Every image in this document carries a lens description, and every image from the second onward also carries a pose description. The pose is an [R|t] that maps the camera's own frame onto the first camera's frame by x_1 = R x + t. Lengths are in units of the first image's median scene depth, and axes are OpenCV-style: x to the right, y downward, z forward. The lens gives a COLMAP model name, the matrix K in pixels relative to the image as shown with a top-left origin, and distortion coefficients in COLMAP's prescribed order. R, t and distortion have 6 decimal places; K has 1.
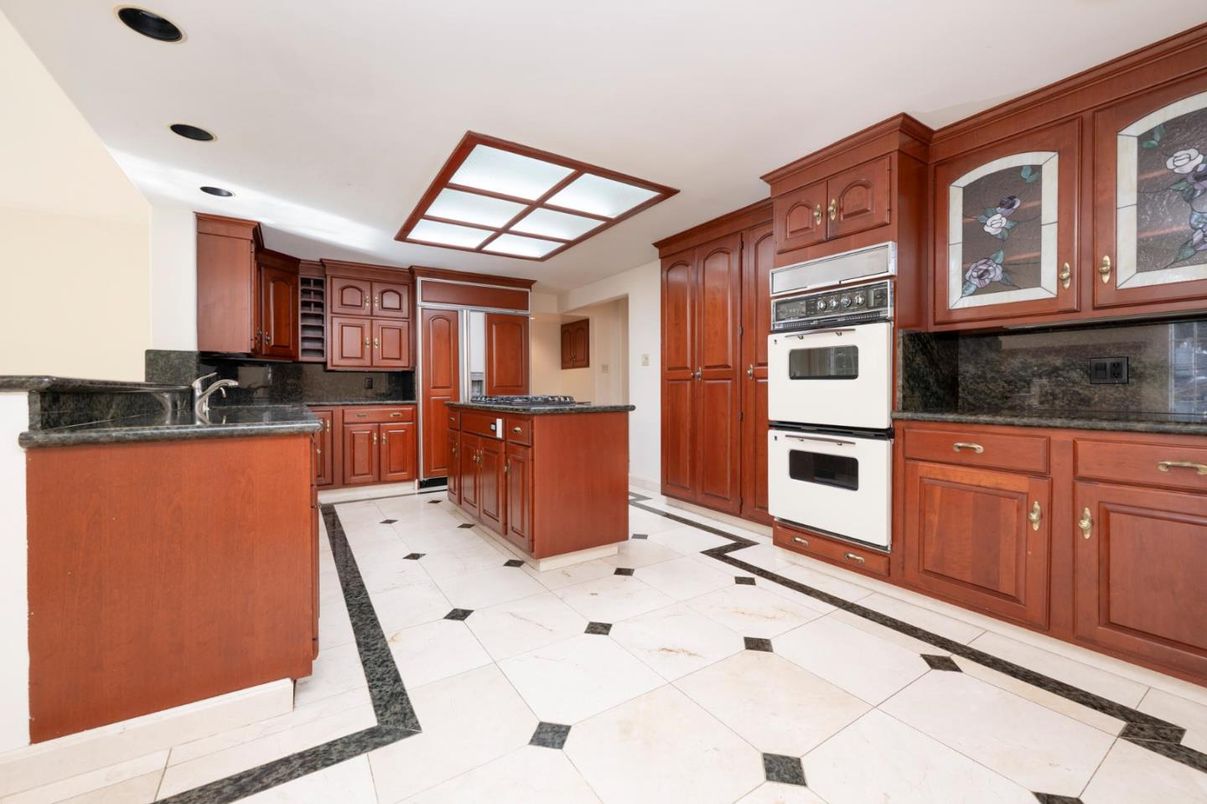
lens RADIAL K [[485.4, 0, 605.5], [0, 485.4, 385.8], [0, 0, 1]] dist [-0.002840, -0.000274]
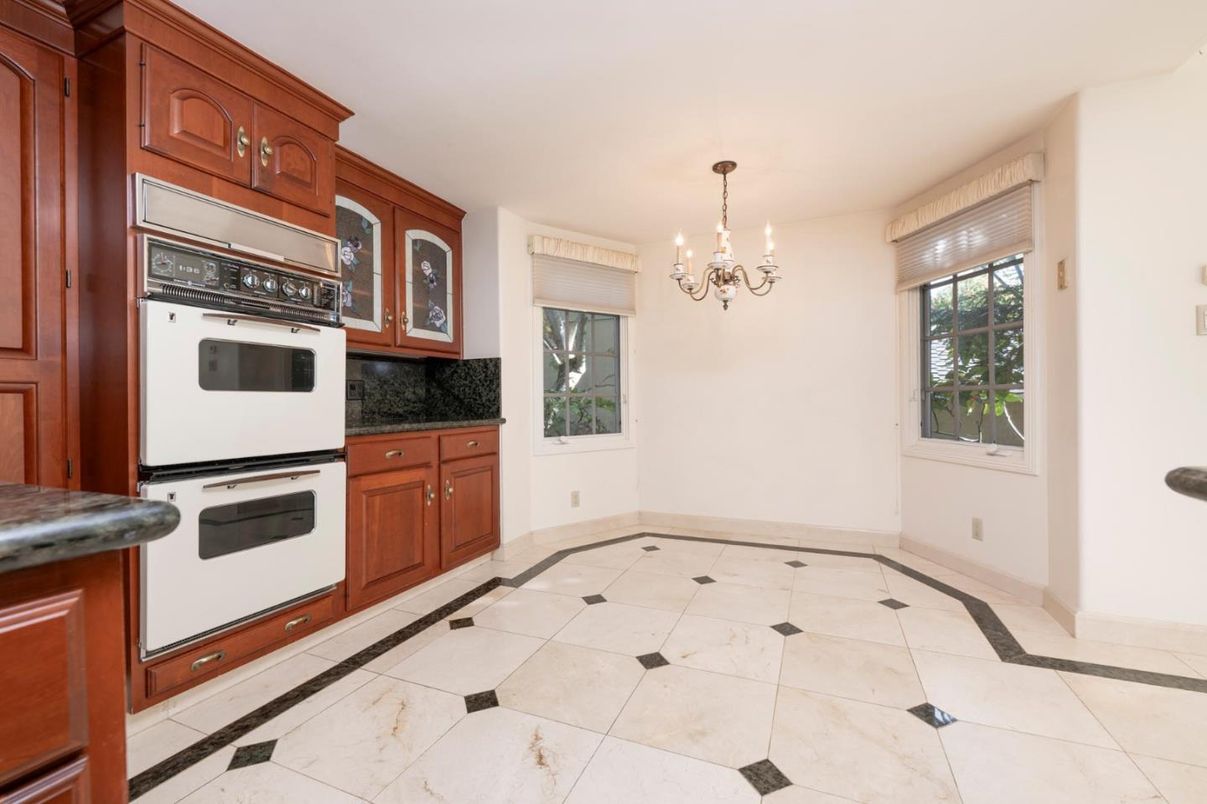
lens RADIAL K [[505.7, 0, 603.5], [0, 505.7, 402.0], [0, 0, 1]] dist [-0.000298, -0.000043]
pose [[-0.555341, 0.008440, 0.831580, -0.505415], [0.012218, 0.999923, -0.001989, 0.012476], [-0.831533, 0.009056, -0.555401, 1.213279]]
